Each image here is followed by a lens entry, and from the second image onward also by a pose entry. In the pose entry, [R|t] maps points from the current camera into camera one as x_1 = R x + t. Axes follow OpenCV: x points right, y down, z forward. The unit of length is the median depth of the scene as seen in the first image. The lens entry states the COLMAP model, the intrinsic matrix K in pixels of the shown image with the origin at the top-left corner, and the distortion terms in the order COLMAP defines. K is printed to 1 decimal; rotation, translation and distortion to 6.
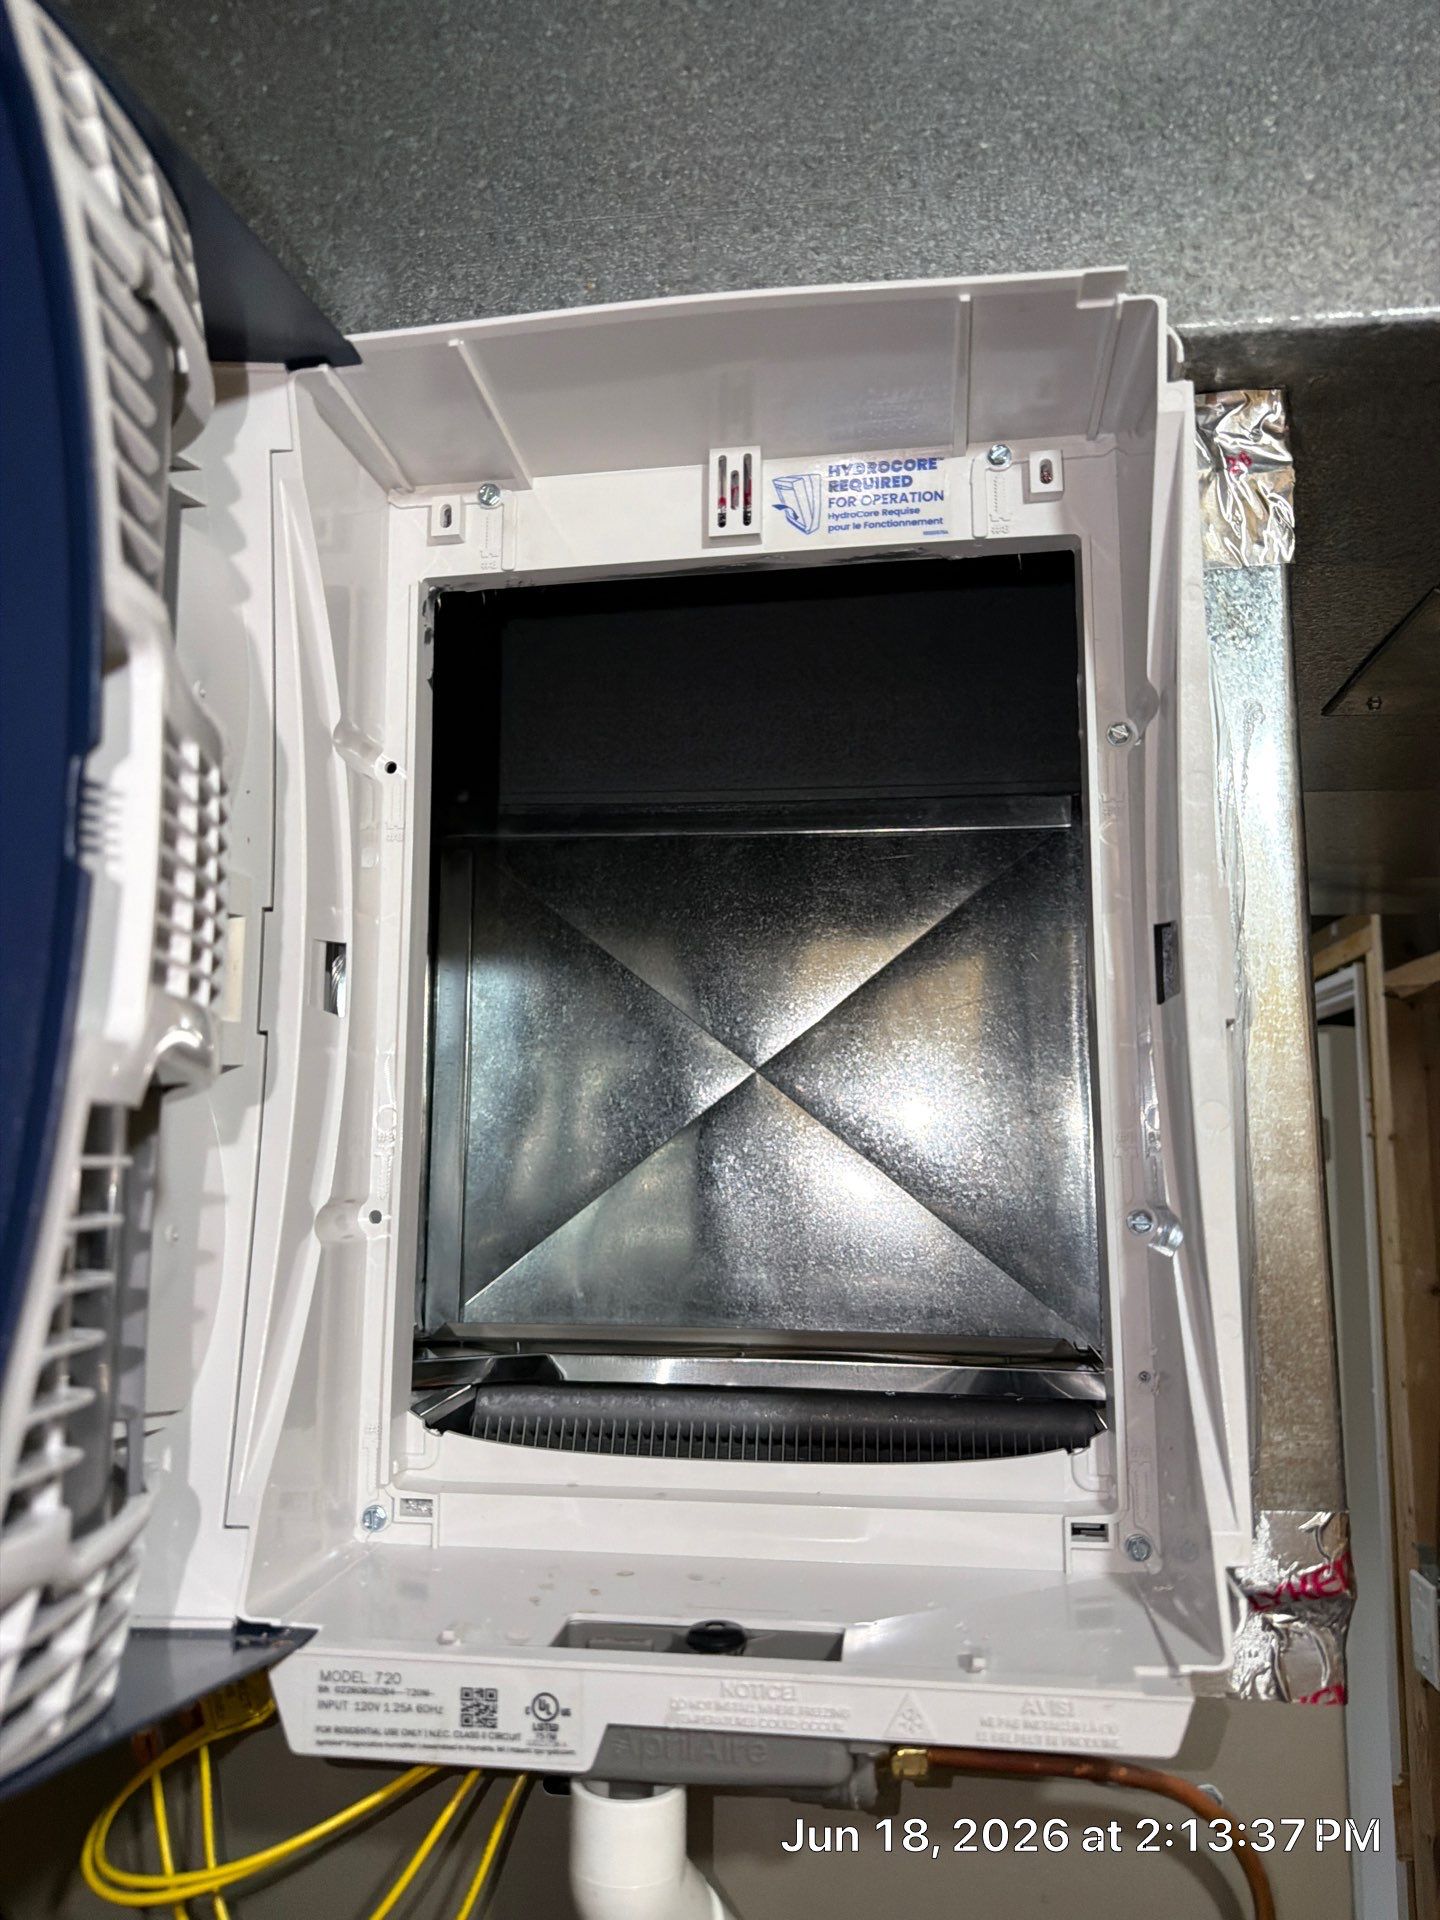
lens RADIAL K [[1423.1, 0, 720.0], [0, 1423.1, 960.0], [0, 0, 1]] dist [-0.002174, 0.003616]
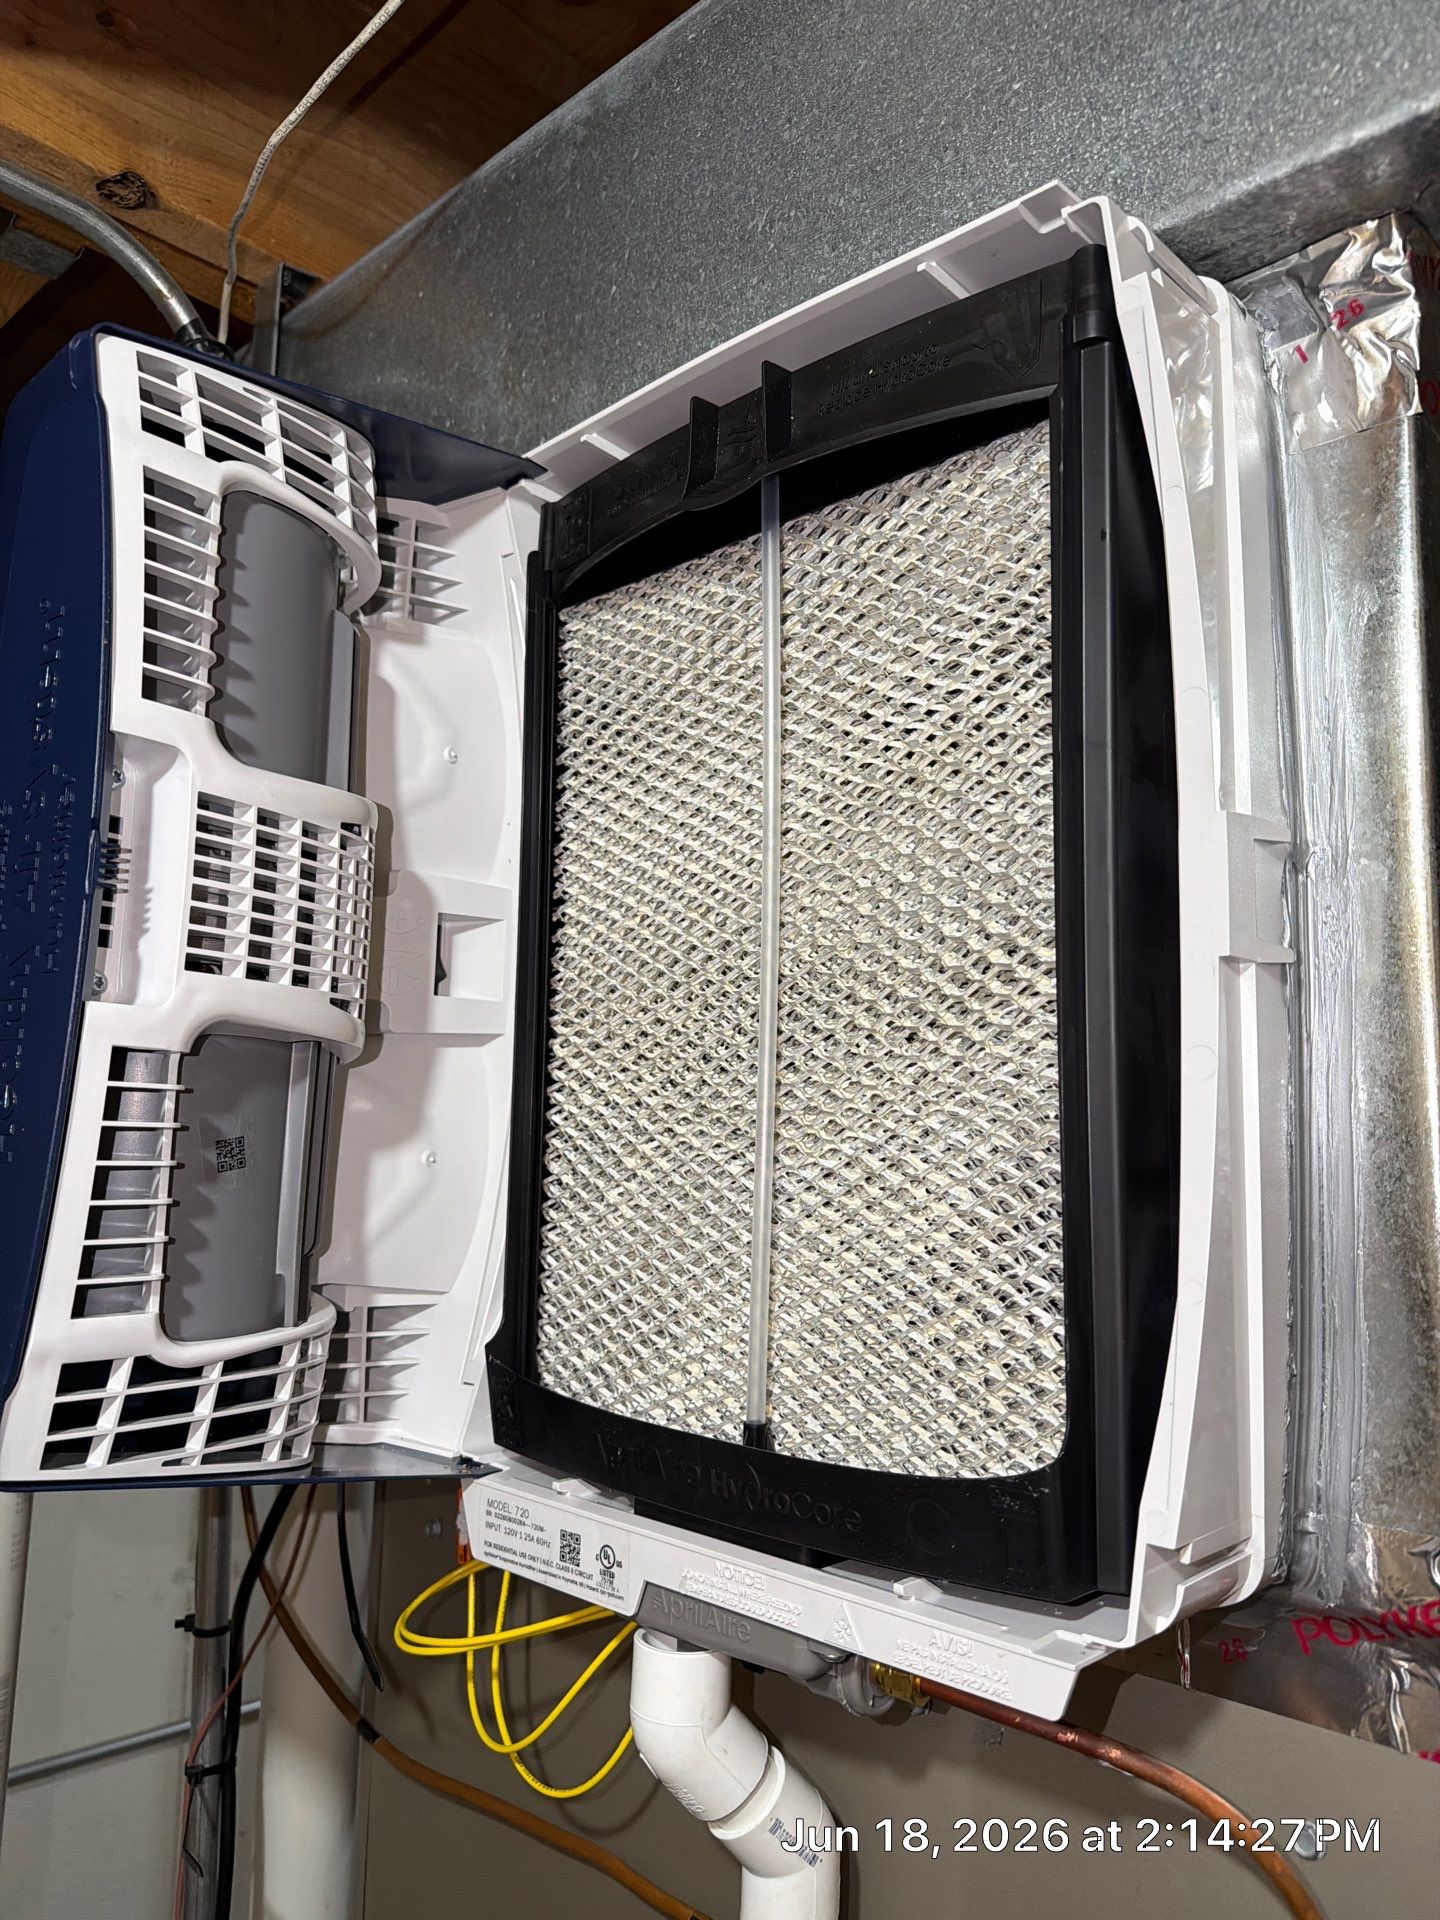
lens RADIAL K [[1423.1, 0, 720.0], [0, 1423.1, 960.0], [0, 0, 1]] dist [-0.002174, 0.003616]
pose [[0.808474, -0.052916, -0.586148, 0.677321], [0.053383, 0.998438, -0.016506, 0.043821], [0.586105, -0.017945, 0.810036, 0.085665]]
